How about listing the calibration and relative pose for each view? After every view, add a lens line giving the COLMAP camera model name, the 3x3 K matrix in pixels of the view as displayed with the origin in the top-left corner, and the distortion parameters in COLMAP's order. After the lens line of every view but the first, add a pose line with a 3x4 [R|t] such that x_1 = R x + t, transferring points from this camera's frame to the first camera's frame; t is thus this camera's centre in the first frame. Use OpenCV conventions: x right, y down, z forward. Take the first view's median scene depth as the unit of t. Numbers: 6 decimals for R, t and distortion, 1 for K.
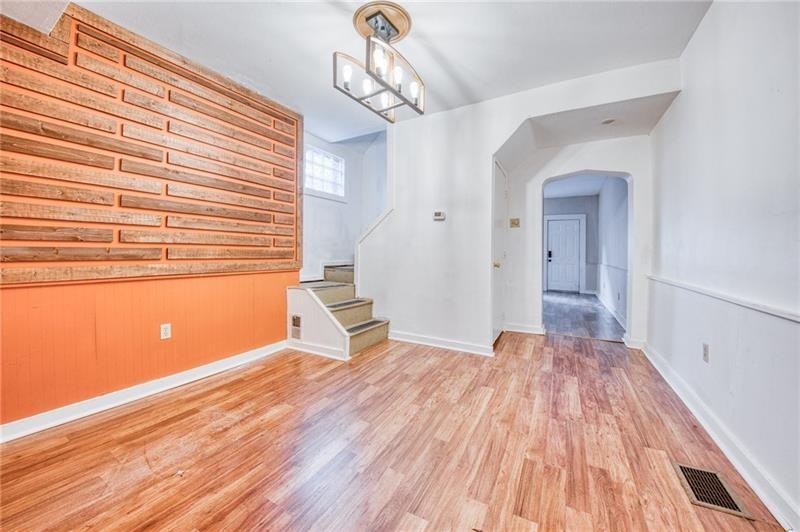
lens RADIAL K [[299.6, 0, 402.9], [0, 299.6, 251.2], [0, 0, 1]] dist [-0.006520, -0.001412]
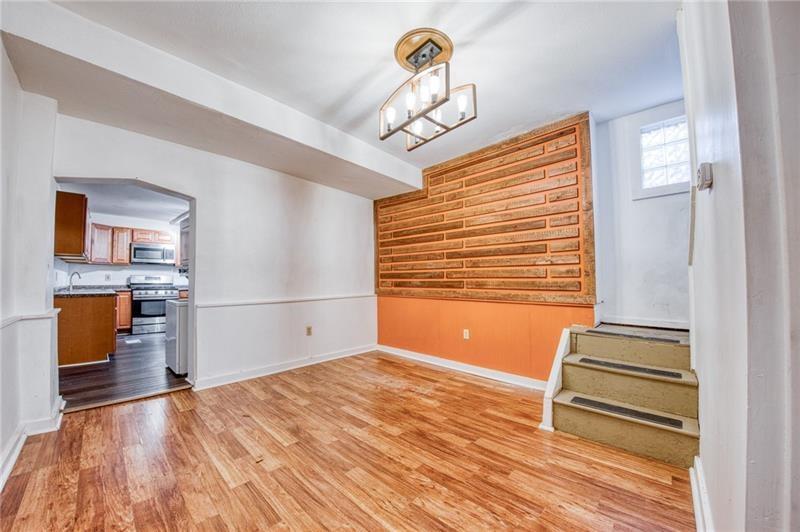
lens RADIAL K [[299.6, 0, 397.8], [0, 299.6, 272.6], [0, 0, 1]] dist [-0.006520, -0.001412]
pose [[-0.272559, -0.034608, -0.961516, 0.822083], [-0.000993, 0.999362, -0.035689, 0.003748], [0.962139, -0.008772, -0.272420, 1.098157]]
